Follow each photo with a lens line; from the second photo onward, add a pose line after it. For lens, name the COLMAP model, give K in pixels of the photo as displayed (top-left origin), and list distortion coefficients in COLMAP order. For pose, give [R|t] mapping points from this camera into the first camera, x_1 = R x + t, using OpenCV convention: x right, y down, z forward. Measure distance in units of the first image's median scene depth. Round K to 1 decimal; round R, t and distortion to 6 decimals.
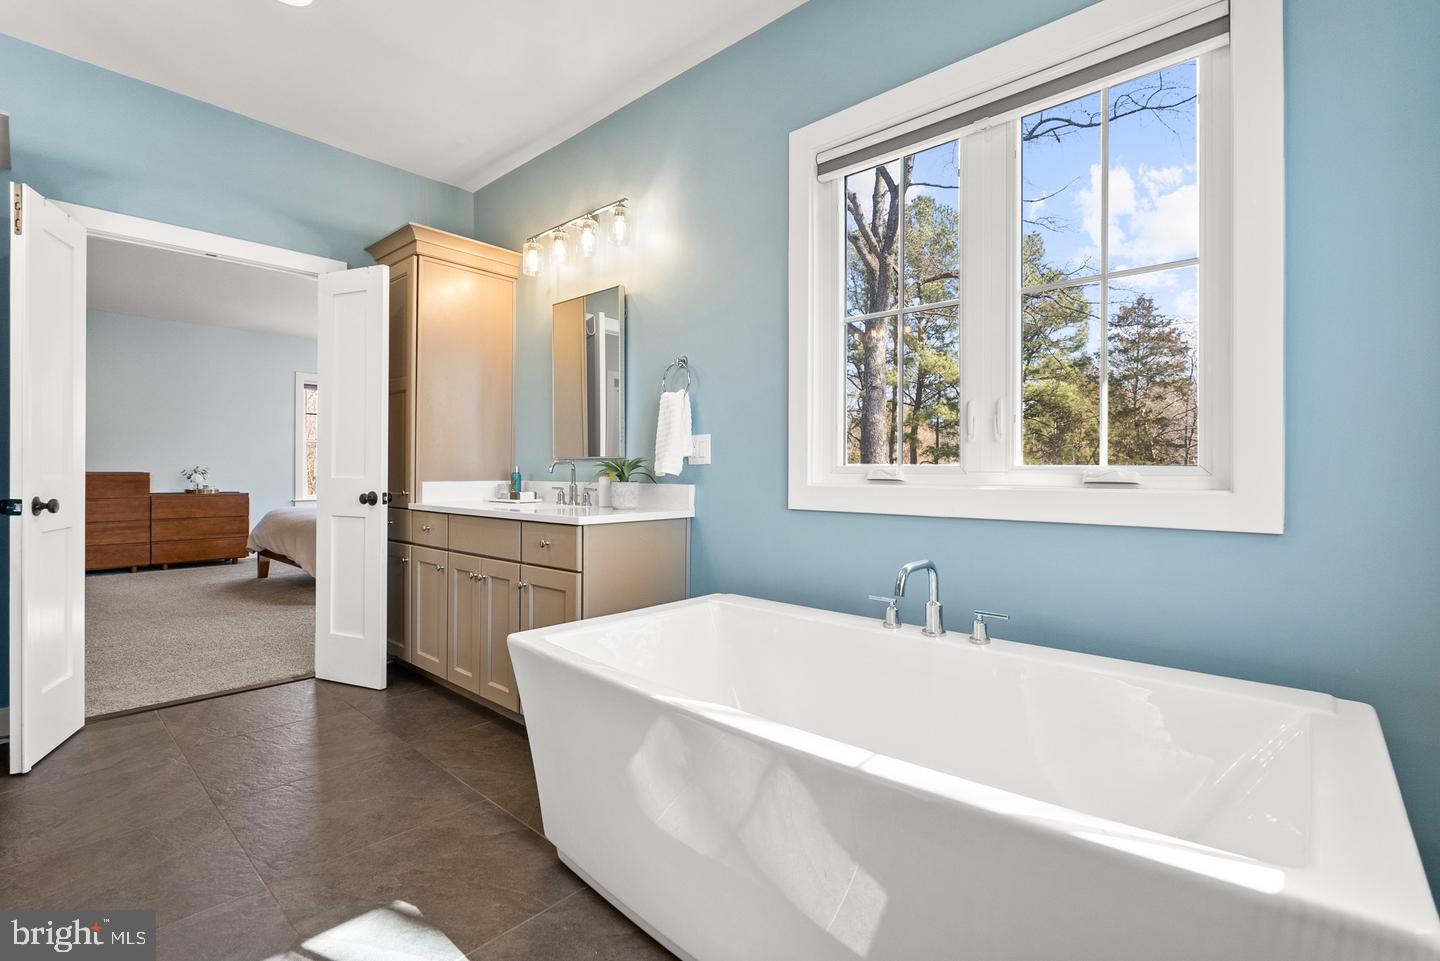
lens RADIAL K [[647.3, 0, 722.8], [0, 647.3, 474.3], [0, 0, 1]] dist [0.000442, 0.000229]
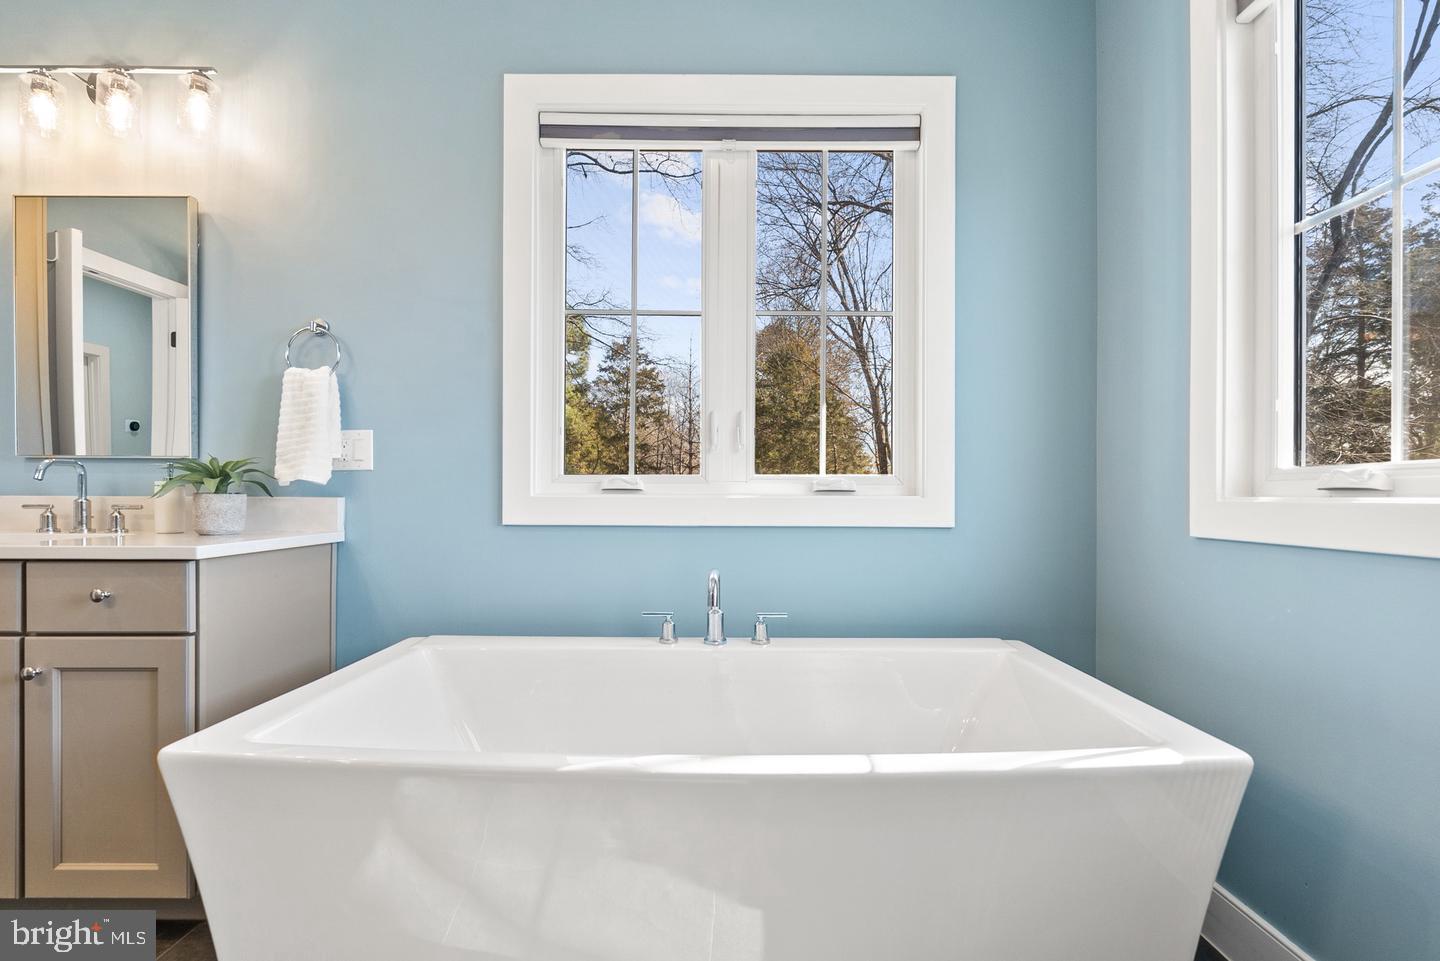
lens RADIAL K [[675.1, 0, 723.6], [0, 675.1, 497.3], [0, 0, 1]] dist [-0.002158, -0.000438]
pose [[0.749794, -0.003938, 0.661660, -0.225569], [0.000118, 0.999983, 0.005818, 0.011128], [-0.661672, -0.004284, 0.749781, 0.137475]]
